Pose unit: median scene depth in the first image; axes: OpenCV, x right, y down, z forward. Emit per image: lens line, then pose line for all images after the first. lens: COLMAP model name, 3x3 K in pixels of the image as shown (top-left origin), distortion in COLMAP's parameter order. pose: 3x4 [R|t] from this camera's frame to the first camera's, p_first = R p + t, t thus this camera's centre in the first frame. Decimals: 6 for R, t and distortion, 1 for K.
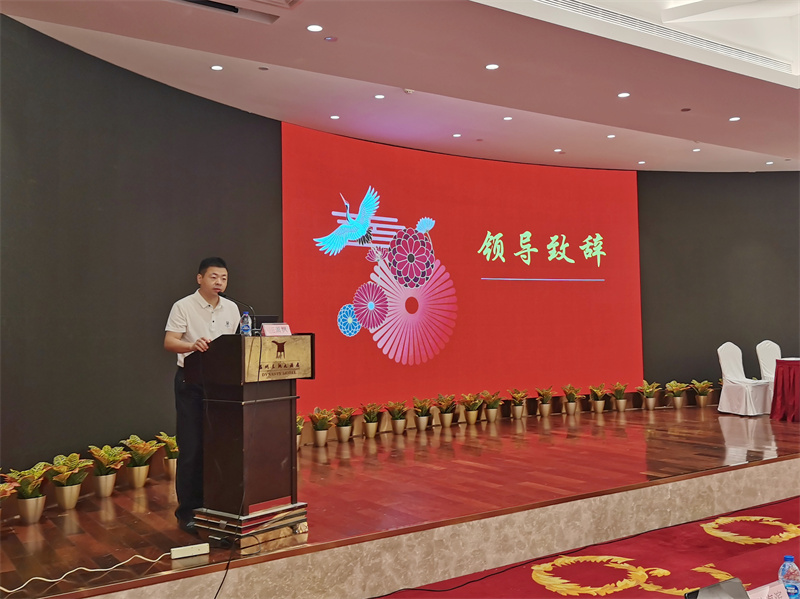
lens RADIAL K [[789.2, 0, 414.3], [0, 789.2, 299.1], [0, 0, 1]] dist [0.016122, -0.022024]
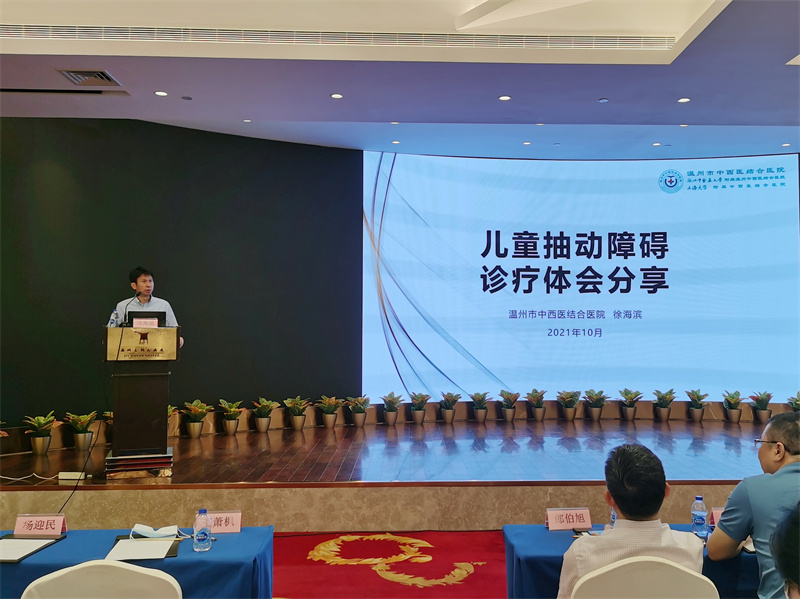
lens RADIAL K [[744.1, 0, 438.3], [0, 744.1, 313.3], [0, 0, 1]] dist [0.001992, 0.003547]
pose [[0.853282, 0.011264, -0.521328, 0.786076], [0.000400, 0.999752, 0.022256, -0.004533], [0.521449, -0.019199, 0.853066, 0.158887]]
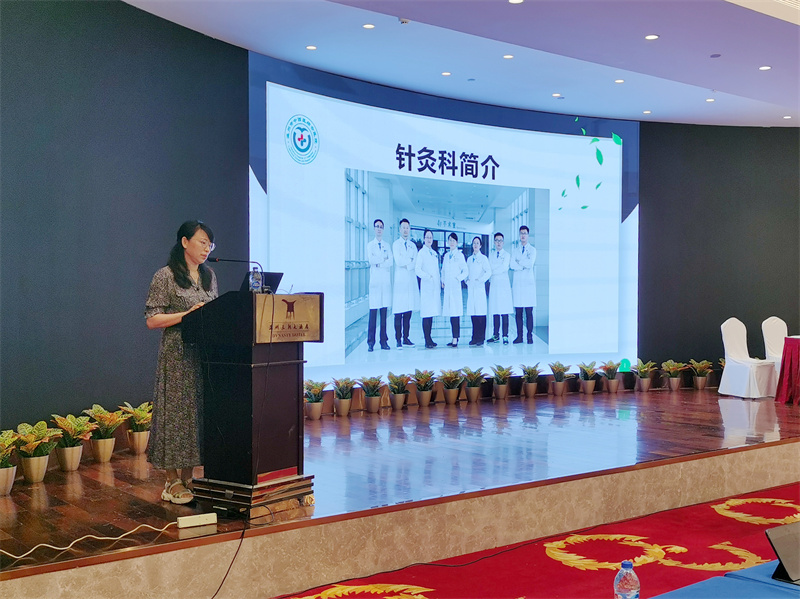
lens RADIAL K [[938.4, 0, 402.5], [0, 938.4, 347.1], [0, 0, 1]] dist [-0.013404, 0.028418]
pose [[0.997784, 0.017525, 0.064193, -0.093286], [-0.022995, 0.996073, 0.085492, 0.009941], [-0.062443, -0.086779, 0.994269, -0.084981]]
